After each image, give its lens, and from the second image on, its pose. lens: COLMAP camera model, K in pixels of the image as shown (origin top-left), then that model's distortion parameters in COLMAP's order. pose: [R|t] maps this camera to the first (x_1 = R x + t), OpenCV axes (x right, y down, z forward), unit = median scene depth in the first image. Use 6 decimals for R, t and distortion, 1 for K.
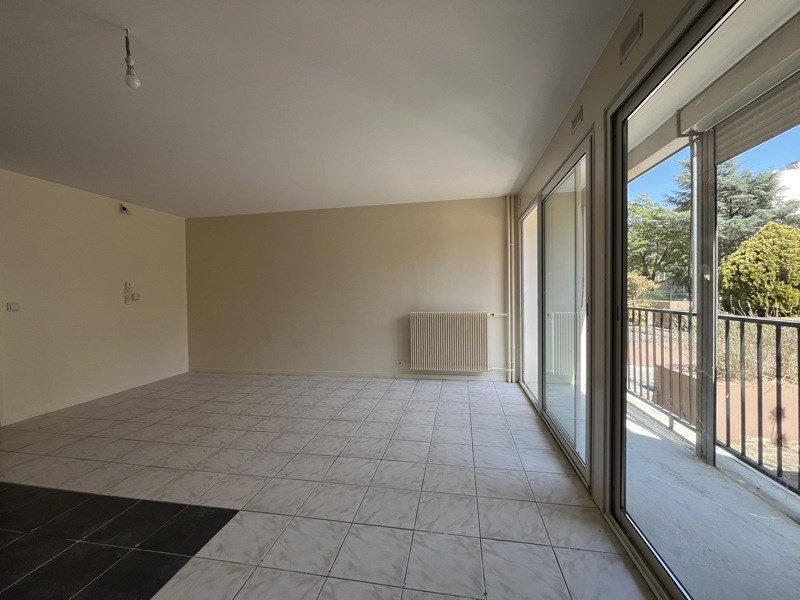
lens RADIAL K [[321.7, 0, 399.9], [0, 321.7, 298.5], [0, 0, 1]] dist [-0.009287, 0.000426]
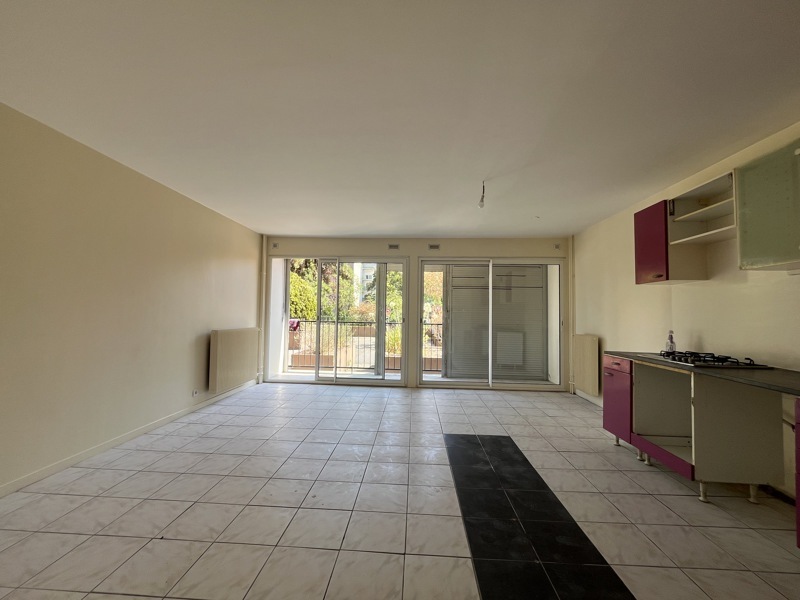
lens RADIAL K [[321.7, 0, 401.1], [0, 321.7, 301.3], [0, 0, 1]] dist [-0.009287, 0.000426]
pose [[-0.126288, 0.048032, 0.990830, -1.649478], [-0.000344, 0.998825, -0.048463, 0.009827], [-0.991993, -0.006462, -0.126124, 1.061300]]
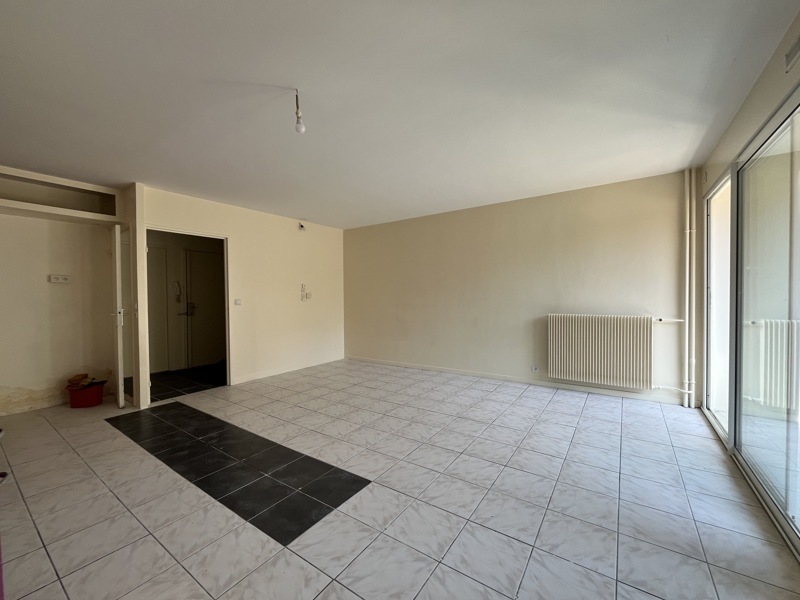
lens RADIAL K [[321.7, 0, 398.8], [0, 321.7, 298.7], [0, 0, 1]] dist [-0.009287, 0.000426]
pose [[0.909435, 0.009540, -0.415737, 0.043966], [-0.008784, 0.999954, 0.003732, -0.000863], [0.415754, 0.000258, 0.909477, -0.008648]]
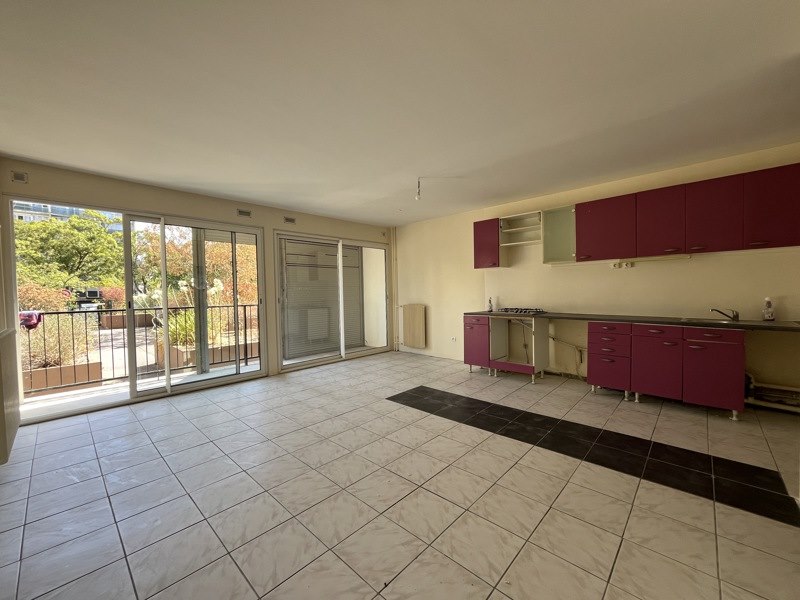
lens RADIAL K [[321.7, 0, 398.0], [0, 321.7, 298.3], [0, 0, 1]] dist [-0.009287, 0.000426]
pose [[-0.838219, 0.014058, 0.545153, -1.204945], [0.035232, 0.998975, 0.028411, -0.008557], [-0.544195, 0.043021, -0.837855, 1.881824]]
